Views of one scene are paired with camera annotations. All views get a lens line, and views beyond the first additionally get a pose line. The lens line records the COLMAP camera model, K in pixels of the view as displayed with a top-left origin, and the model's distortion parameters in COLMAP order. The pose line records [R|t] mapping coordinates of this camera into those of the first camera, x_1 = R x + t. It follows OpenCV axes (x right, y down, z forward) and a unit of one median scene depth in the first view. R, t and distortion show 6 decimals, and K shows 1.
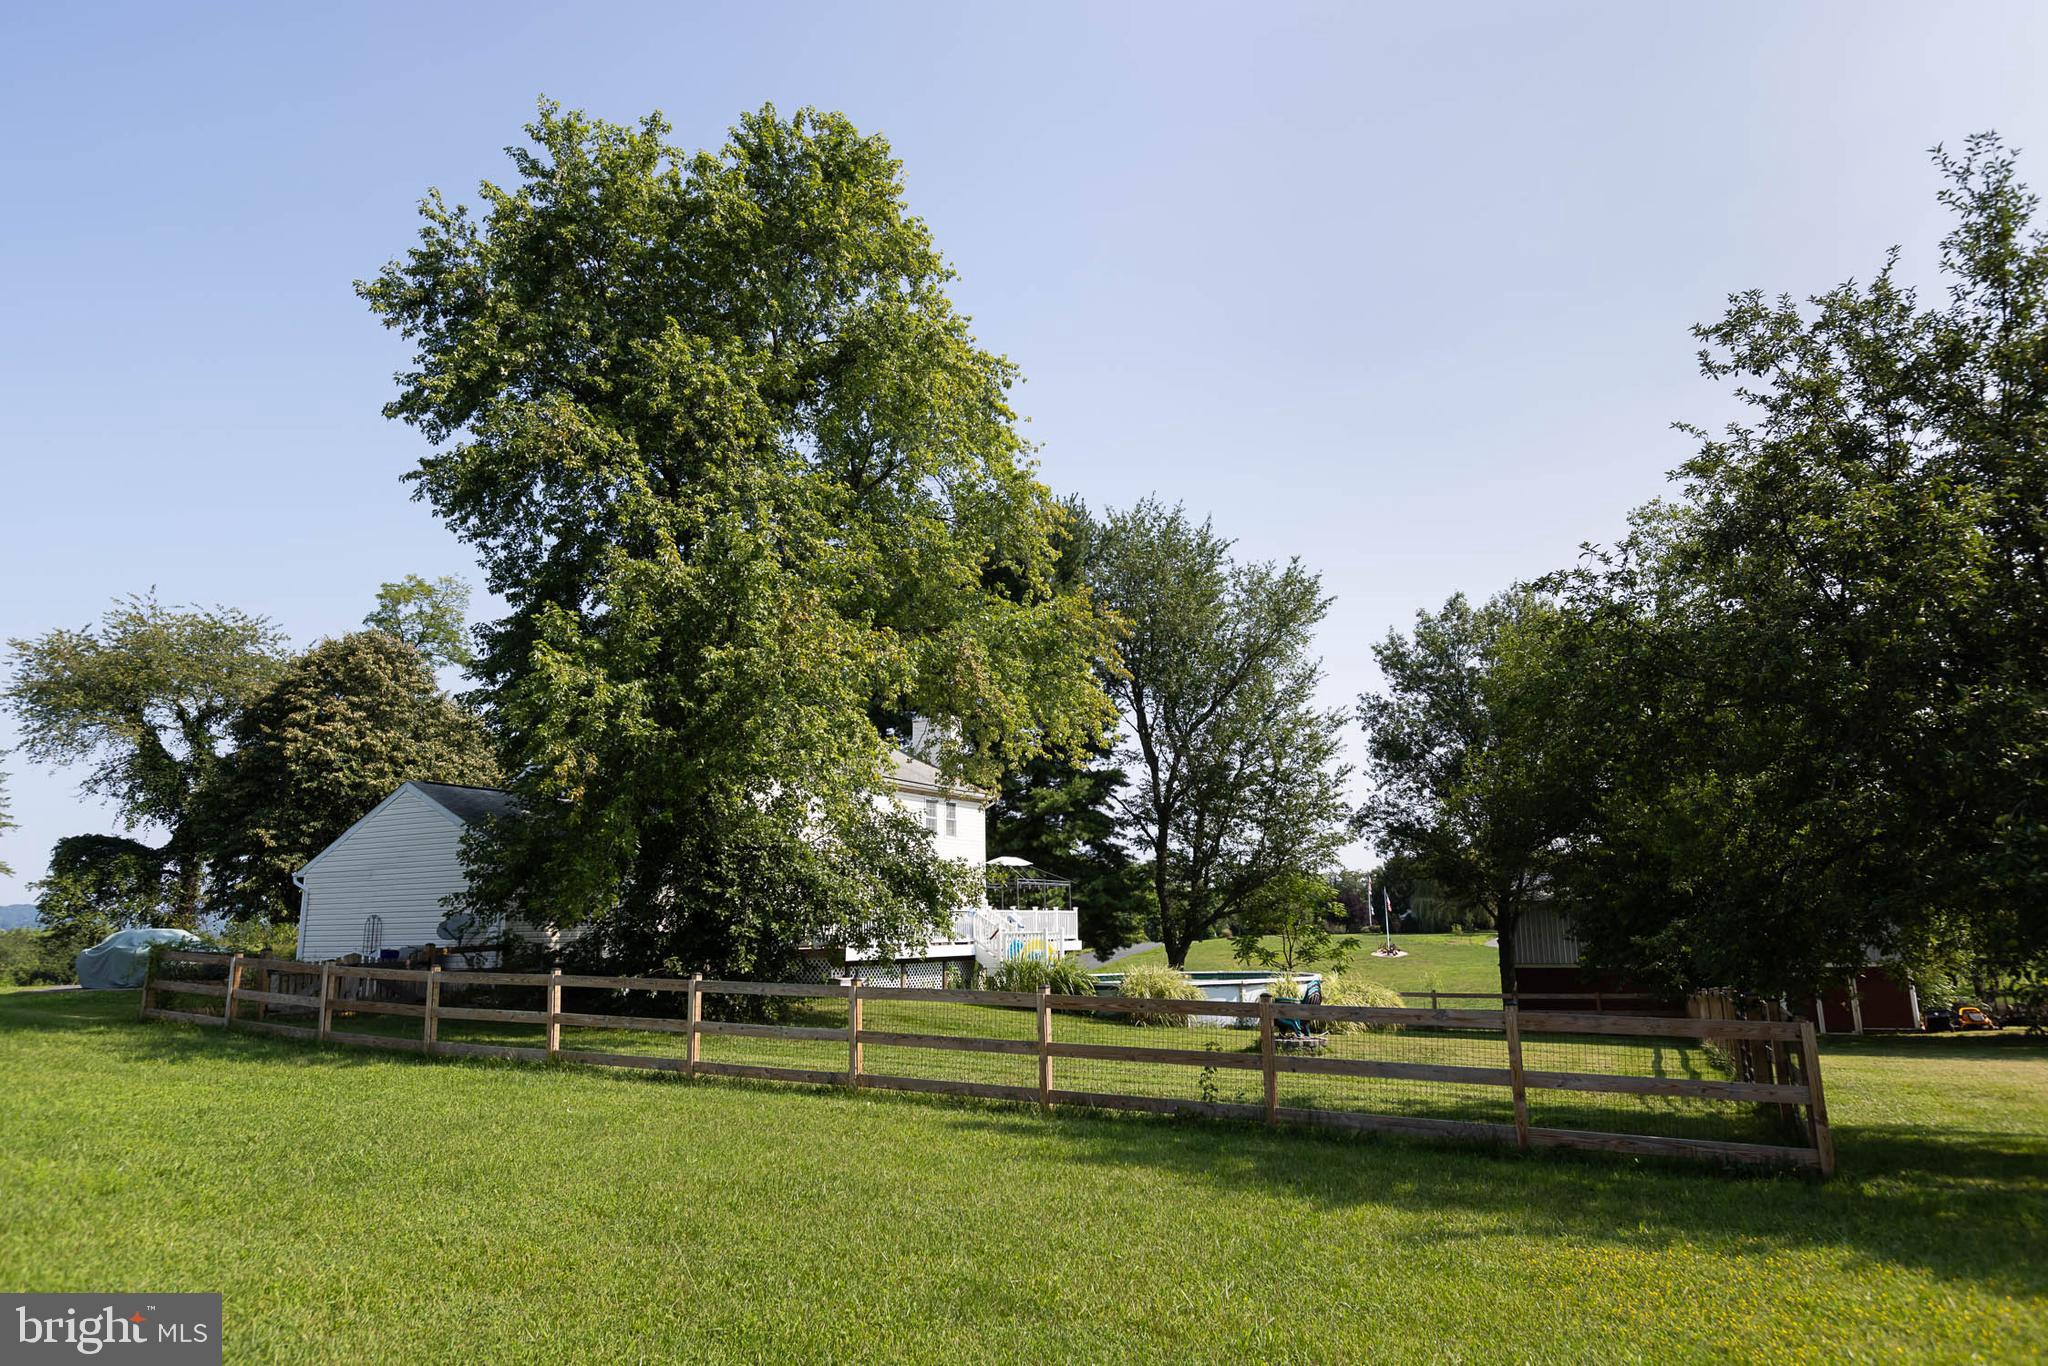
lens RADIAL K [[1386.2, 0, 1024.0], [0, 1386.2, 683.0], [0, 0, 1]] dist [0.001281, 0.000010]
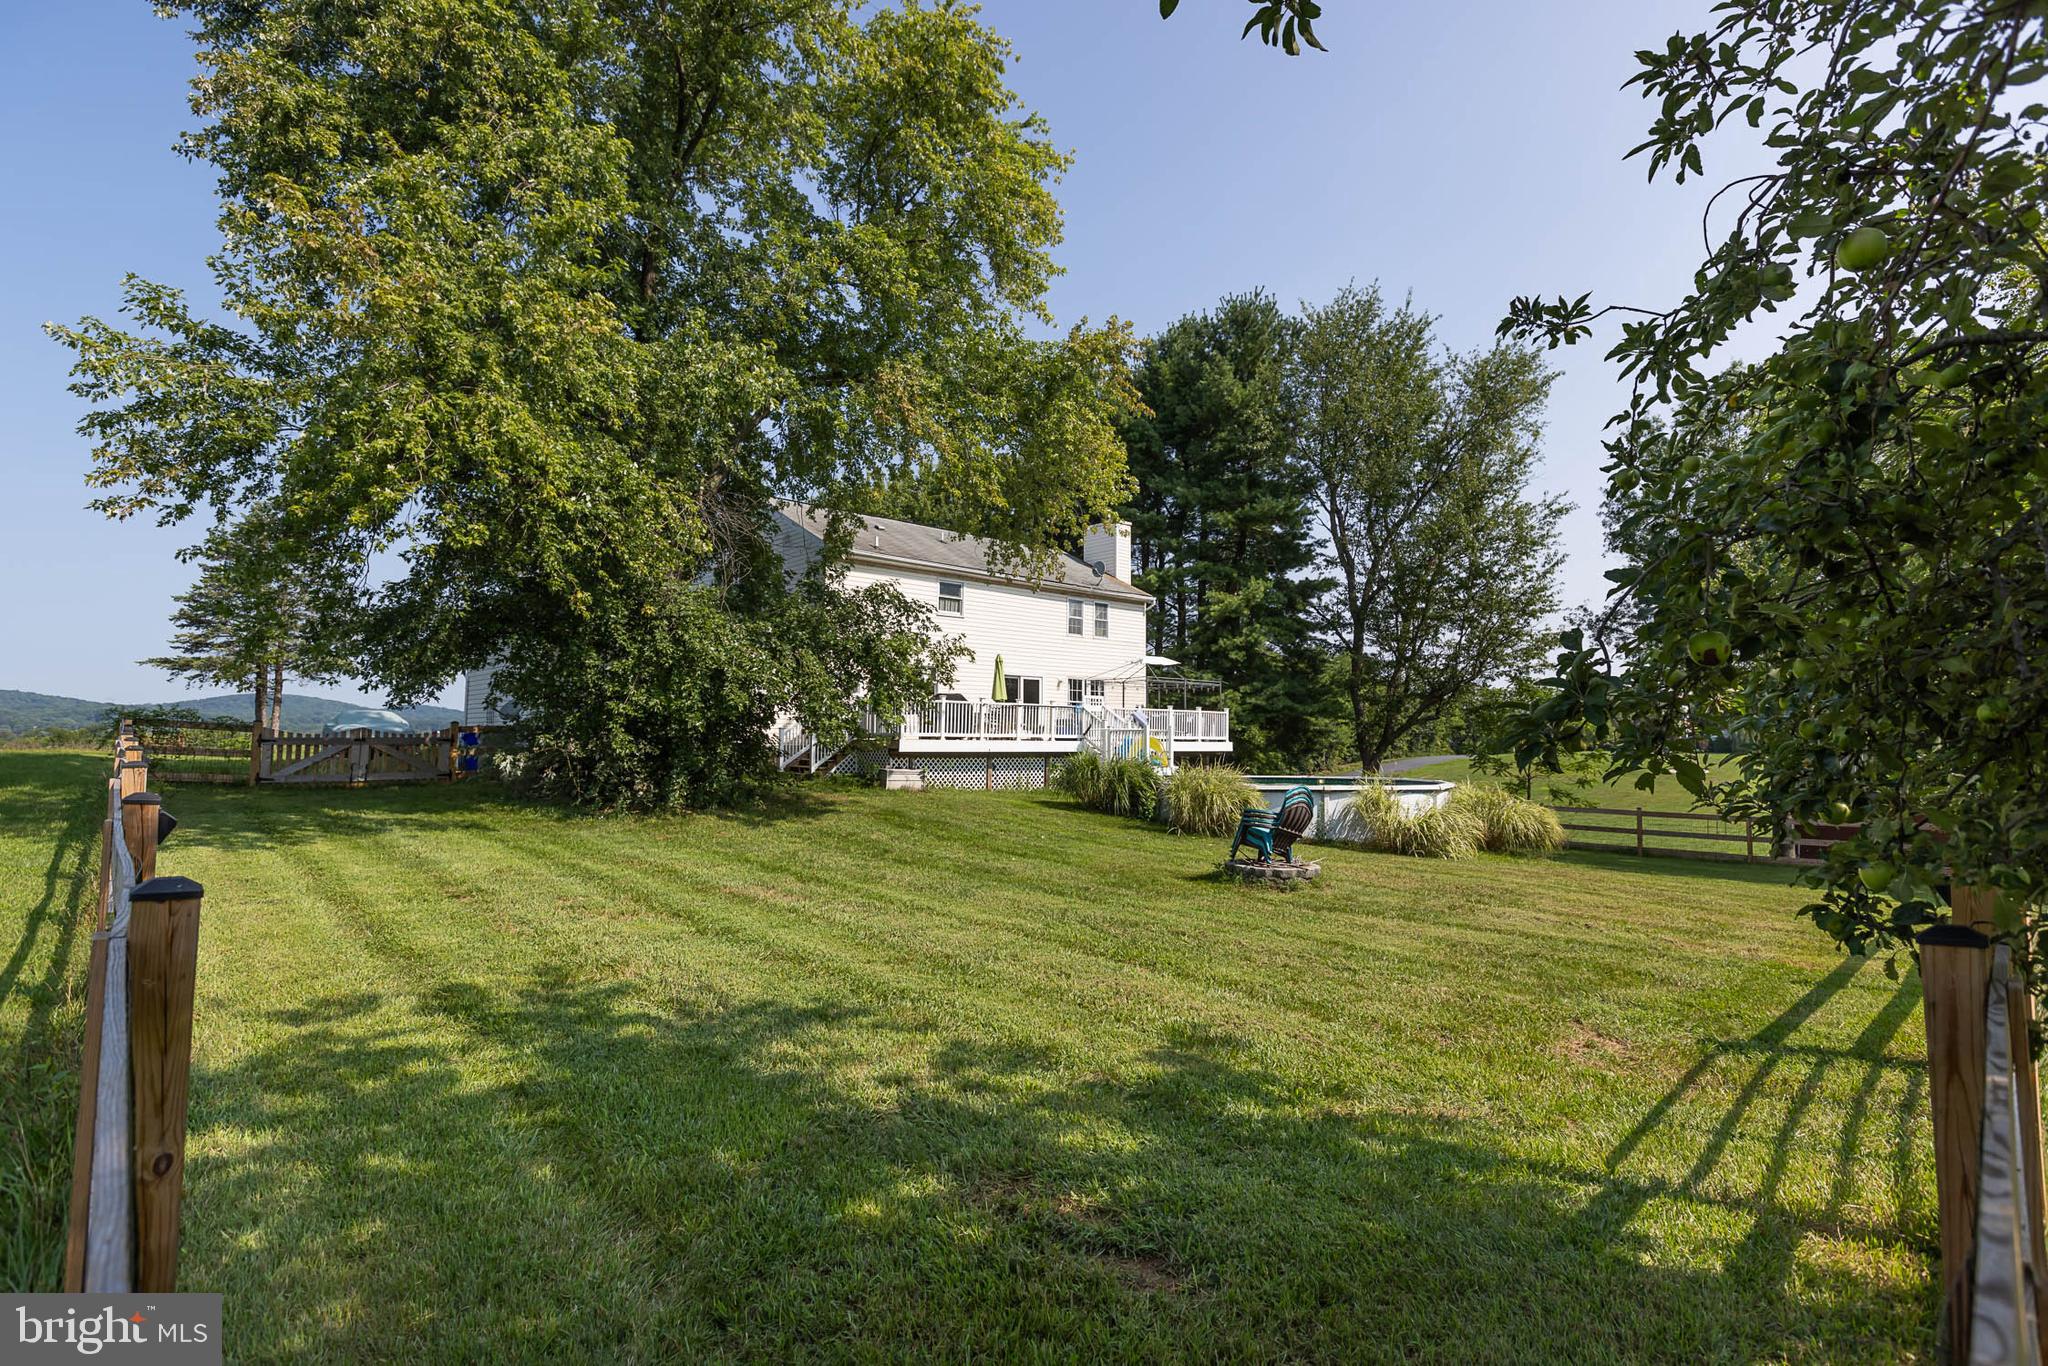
lens RADIAL K [[1059.9, 0, 1024.0], [0, 1059.9, 683.0], [0, 0, 1]] dist [0.003414, 0.000408]
pose [[0.942072, 0.001028, -0.335410, 0.128844], [0.039146, 0.992825, 0.112991, 0.046637], [0.333119, -0.119575, 0.935272, 0.222713]]
